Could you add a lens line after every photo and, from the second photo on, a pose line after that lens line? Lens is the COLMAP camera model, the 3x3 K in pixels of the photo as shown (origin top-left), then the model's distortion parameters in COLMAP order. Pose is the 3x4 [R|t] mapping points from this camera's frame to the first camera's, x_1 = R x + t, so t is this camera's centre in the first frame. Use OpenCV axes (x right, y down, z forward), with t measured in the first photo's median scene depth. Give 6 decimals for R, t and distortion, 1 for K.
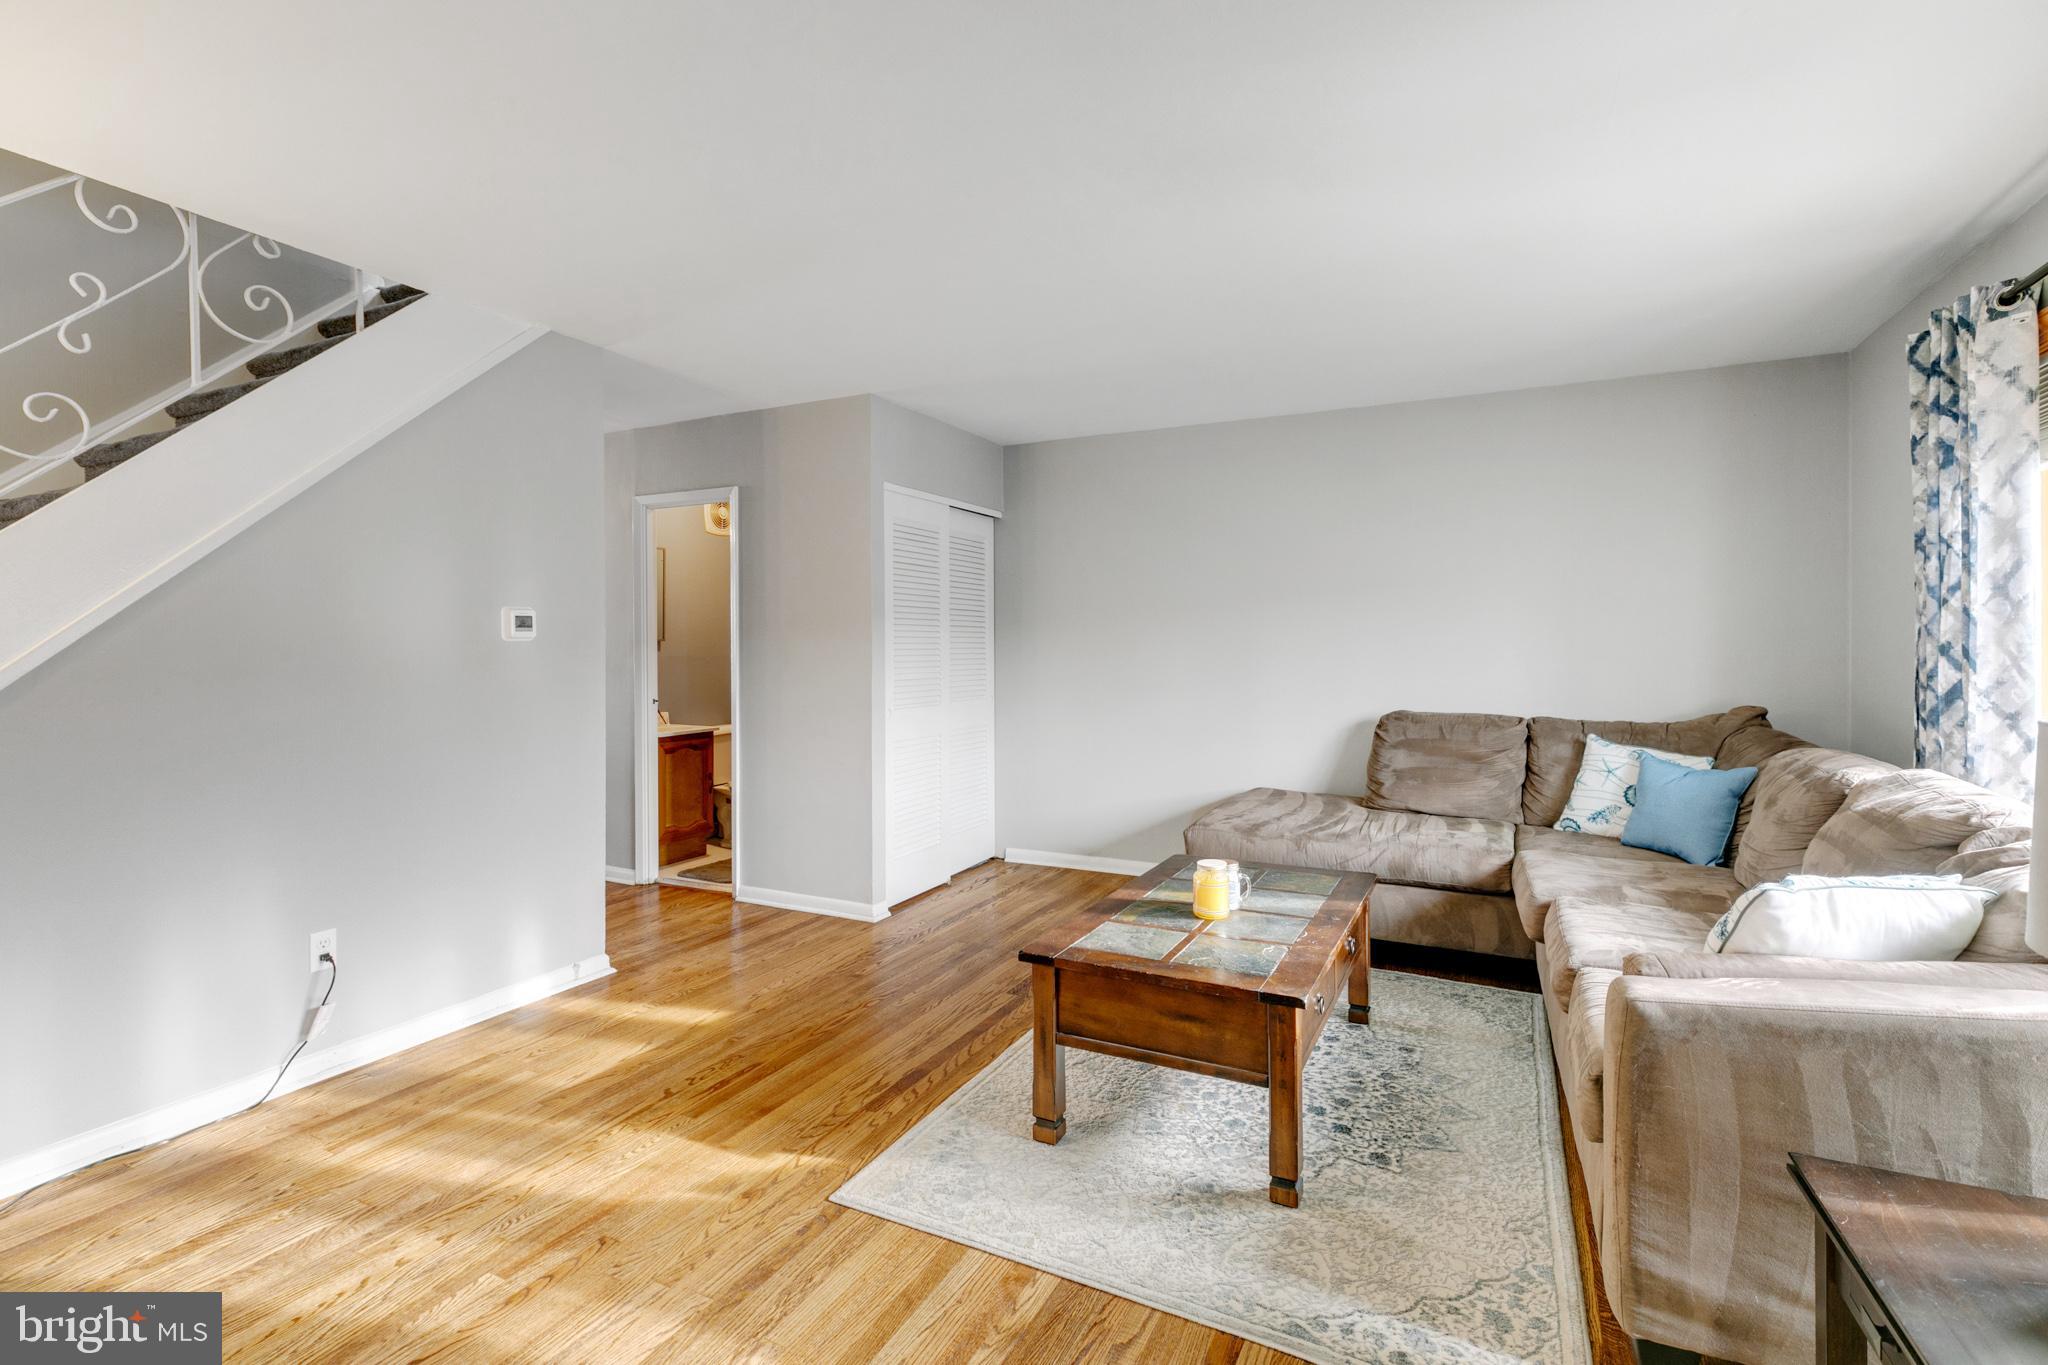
lens RADIAL K [[904.7, 0, 1064.5], [0, 904.7, 589.0], [0, 0, 1]] dist [0.008806, -0.000724]
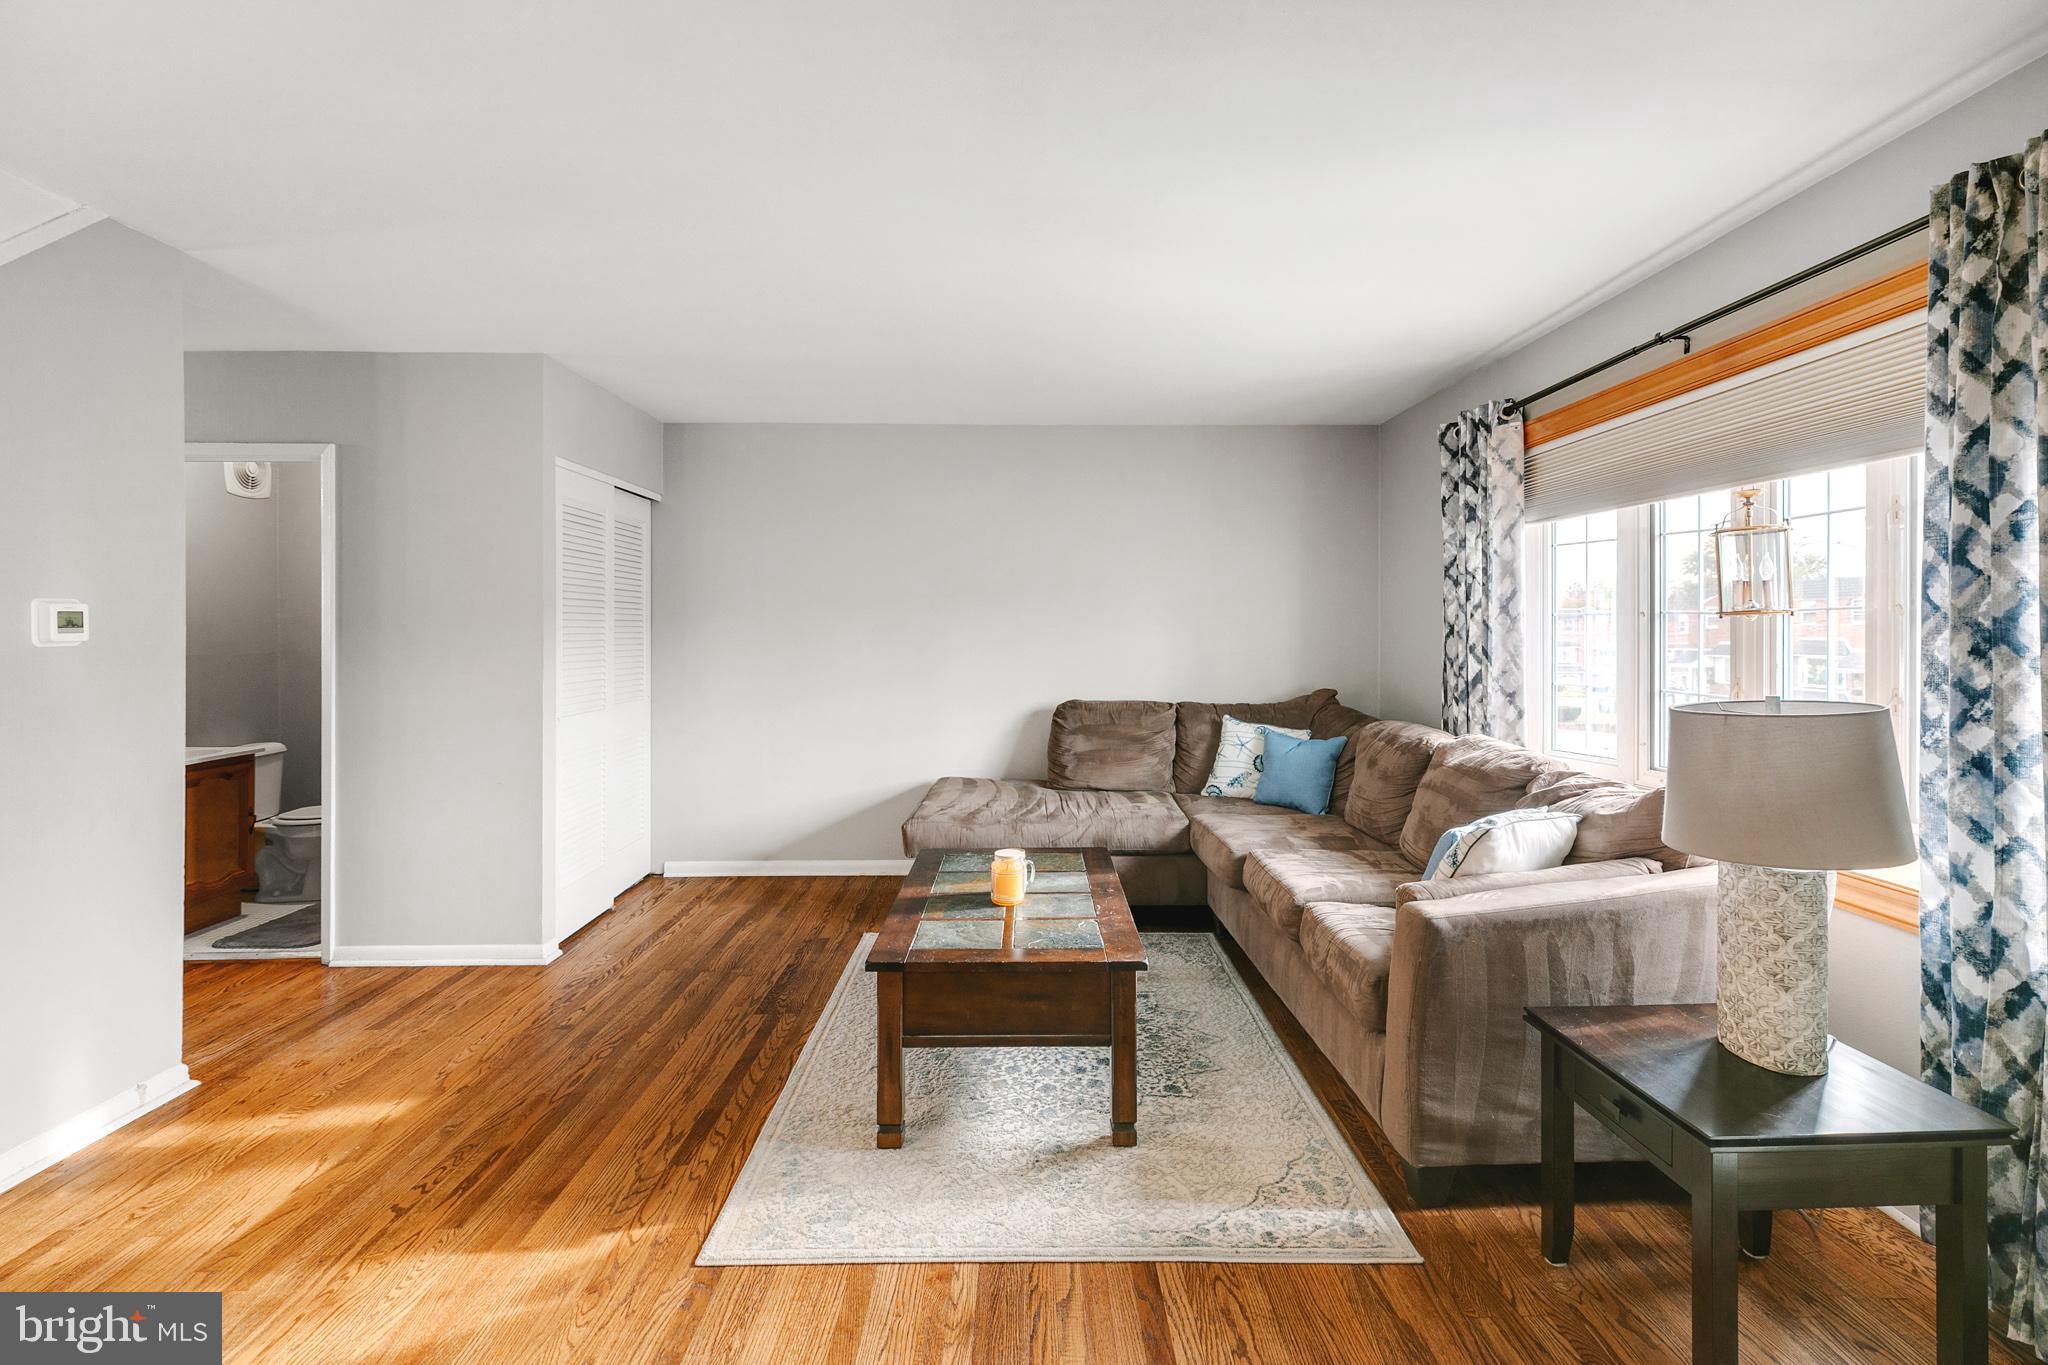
lens RADIAL K [[904.7, 0, 1031.6], [0, 904.7, 567.9], [0, 0, 1]] dist [0.008806, -0.000724]
pose [[0.896978, 0.032461, 0.440882, -0.292508], [-0.029563, 0.999473, -0.013442, -0.021945], [-0.441086, -0.000977, 0.897464, 0.020890]]
